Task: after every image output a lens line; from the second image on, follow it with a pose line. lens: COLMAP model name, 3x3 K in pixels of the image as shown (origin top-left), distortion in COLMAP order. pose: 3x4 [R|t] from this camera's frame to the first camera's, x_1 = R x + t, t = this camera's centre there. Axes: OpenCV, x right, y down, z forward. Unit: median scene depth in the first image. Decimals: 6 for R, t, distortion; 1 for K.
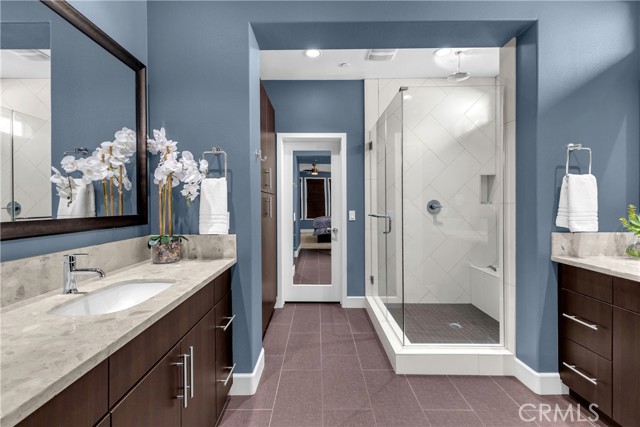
lens RADIAL K [[281.9, 0, 323.5], [0, 281.9, 205.0], [0, 0, 1]] dist [0.007912, -0.000439]
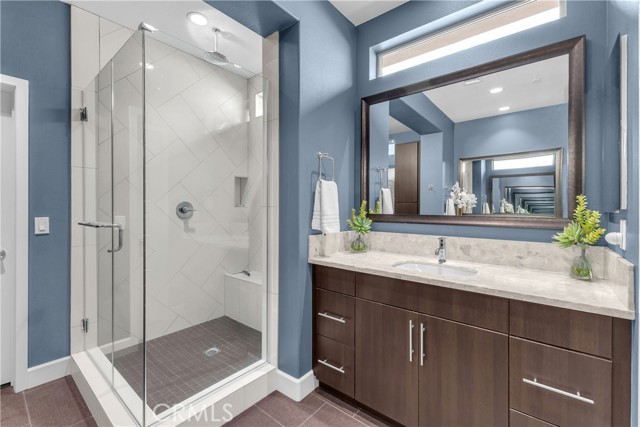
lens RADIAL K [[283.6, 0, 321.8], [0, 283.6, 208.6], [0, 0, 1]] dist [0.013043, -0.000841]
pose [[0.660774, 0.003739, 0.750575, 0.058275], [-0.005857, 0.999983, 0.000175, -0.000638], [-0.750562, -0.004512, 0.660785, 0.258280]]
